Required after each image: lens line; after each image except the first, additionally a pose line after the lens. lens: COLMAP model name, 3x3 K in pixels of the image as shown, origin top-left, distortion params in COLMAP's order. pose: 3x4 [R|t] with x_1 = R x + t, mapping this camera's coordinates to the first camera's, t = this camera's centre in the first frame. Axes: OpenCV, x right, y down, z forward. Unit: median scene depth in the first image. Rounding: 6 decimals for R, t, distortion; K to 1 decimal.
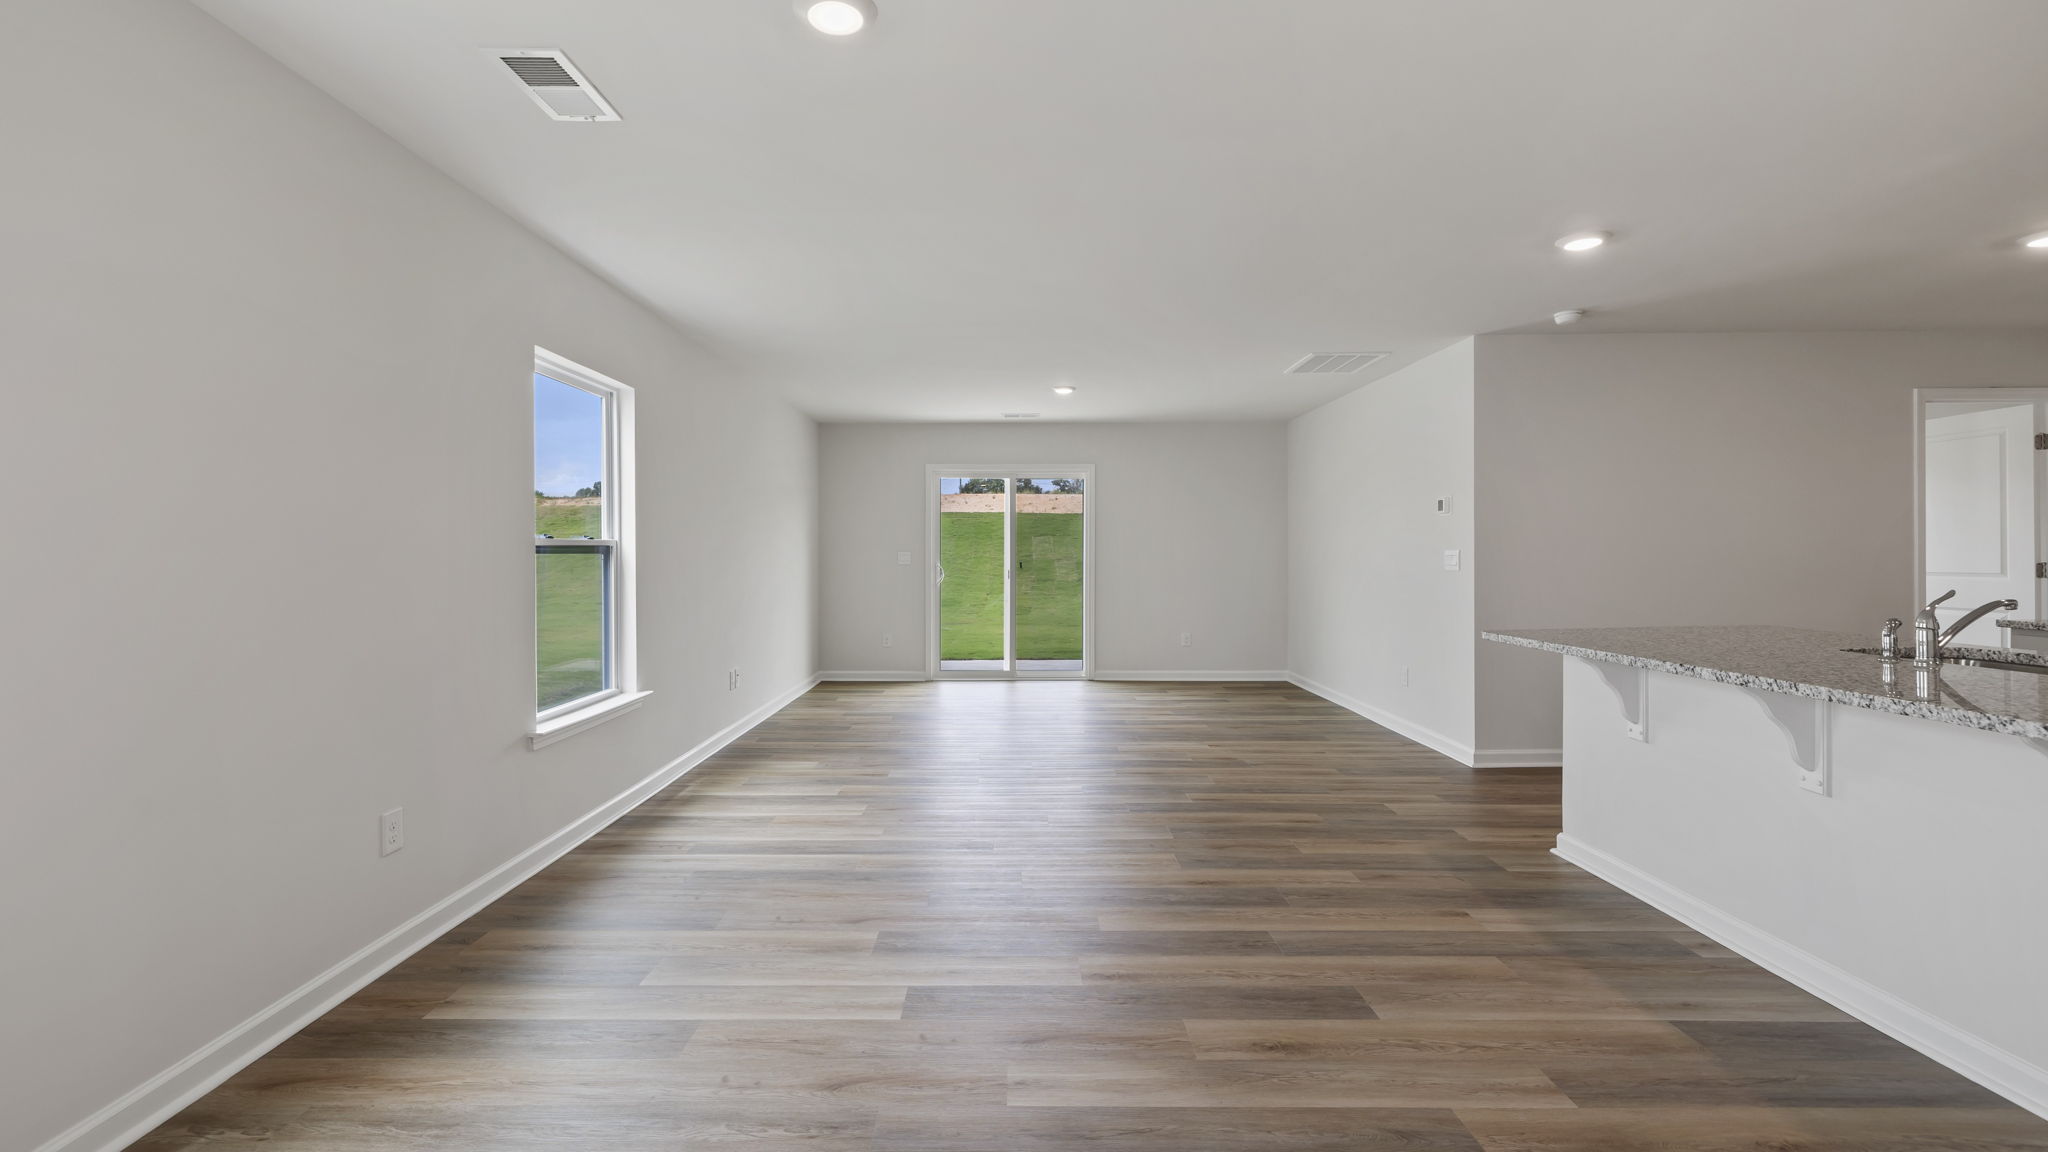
lens RADIAL K [[882.2, 0, 1017.4], [0, 882.2, 562.0], [0, 0, 1]] dist [-0.003811, -0.000442]
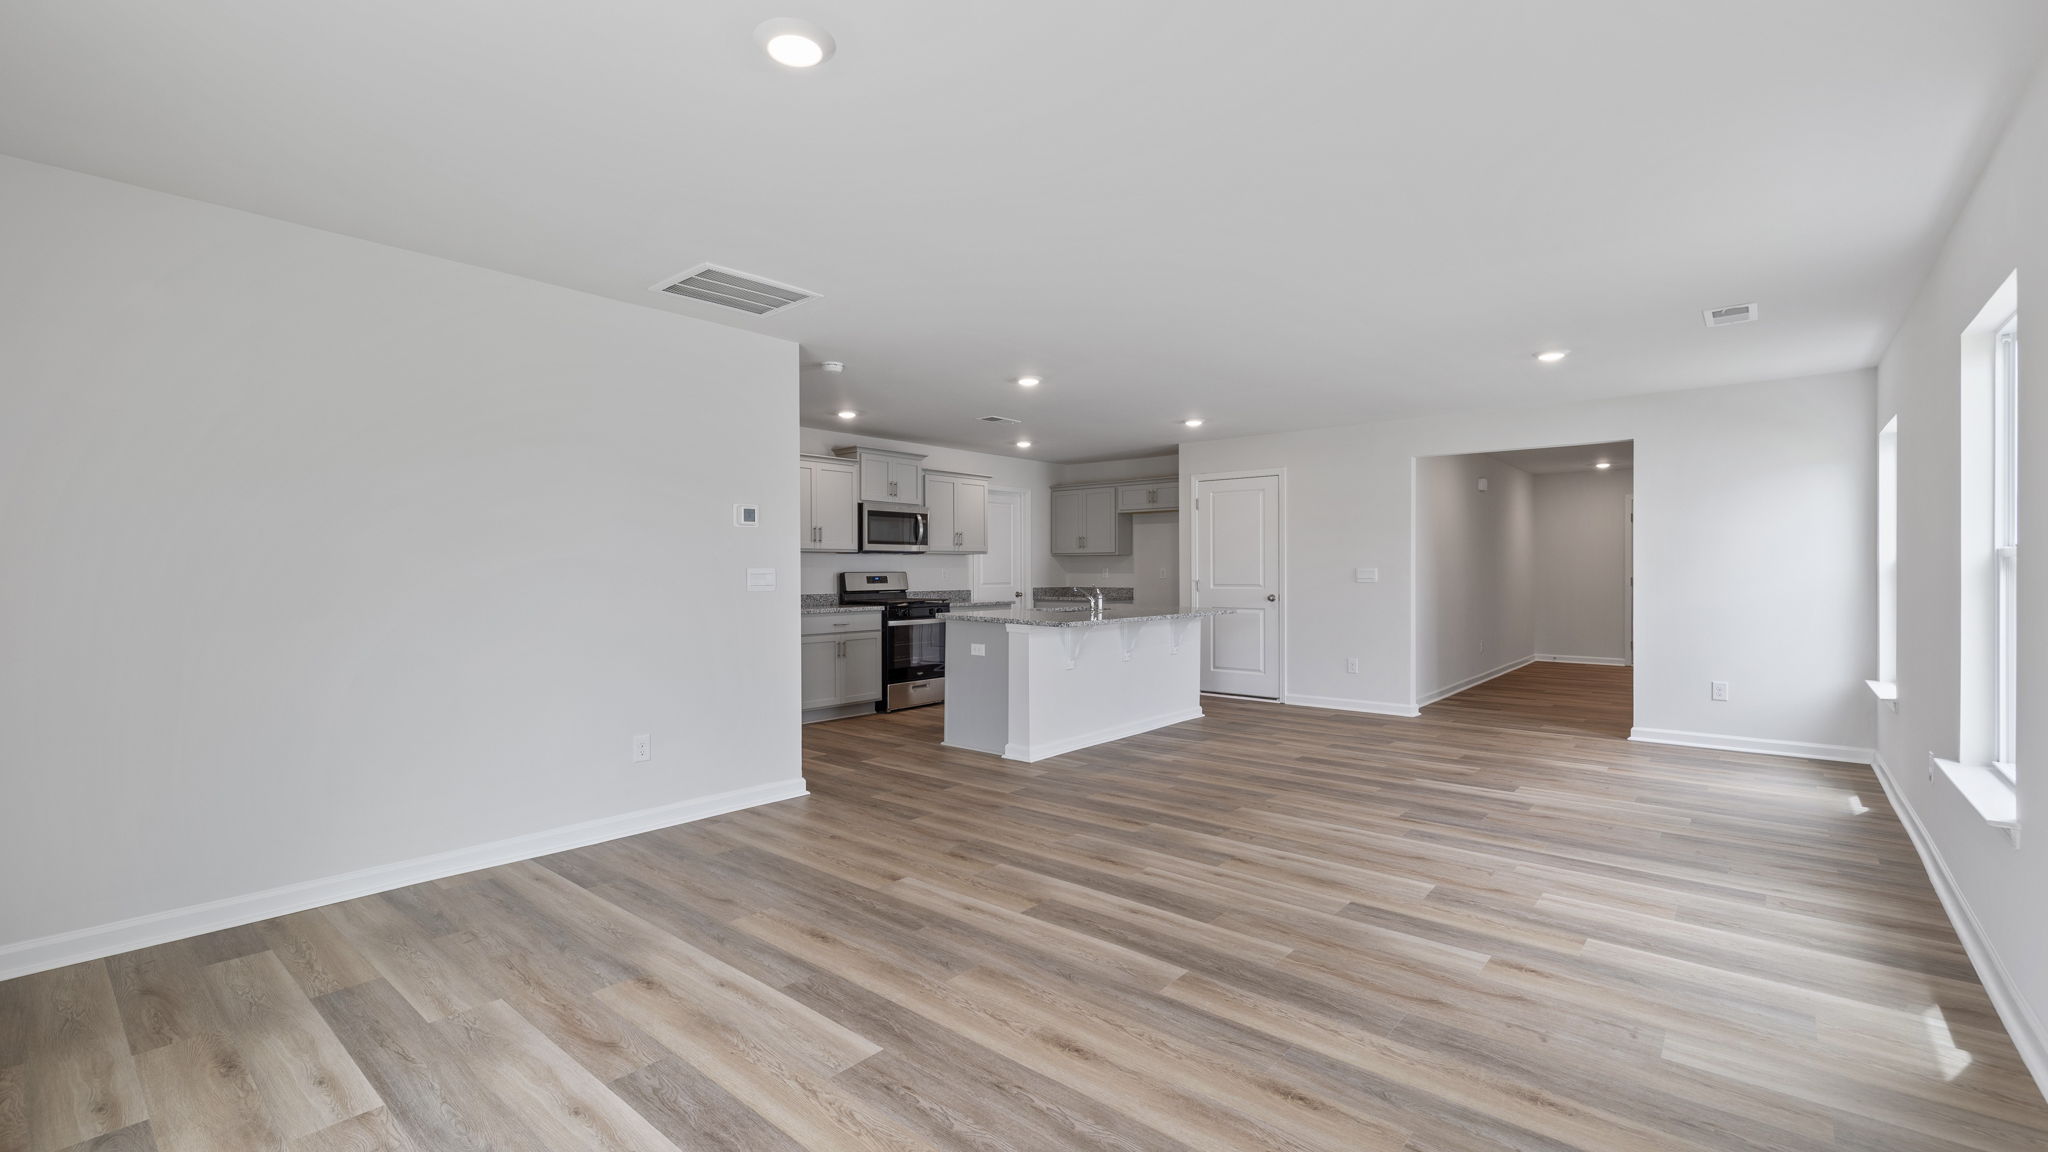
lens RADIAL K [[882.2, 0, 1017.4], [0, 882.2, 577.1], [0, 0, 1]] dist [-0.003811, -0.000442]
pose [[-0.761929, 0.003929, 0.647649, -0.348373], [0.009700, 0.999939, 0.005345, -0.007181], [-0.647588, 0.010355, -0.761920, 2.009722]]
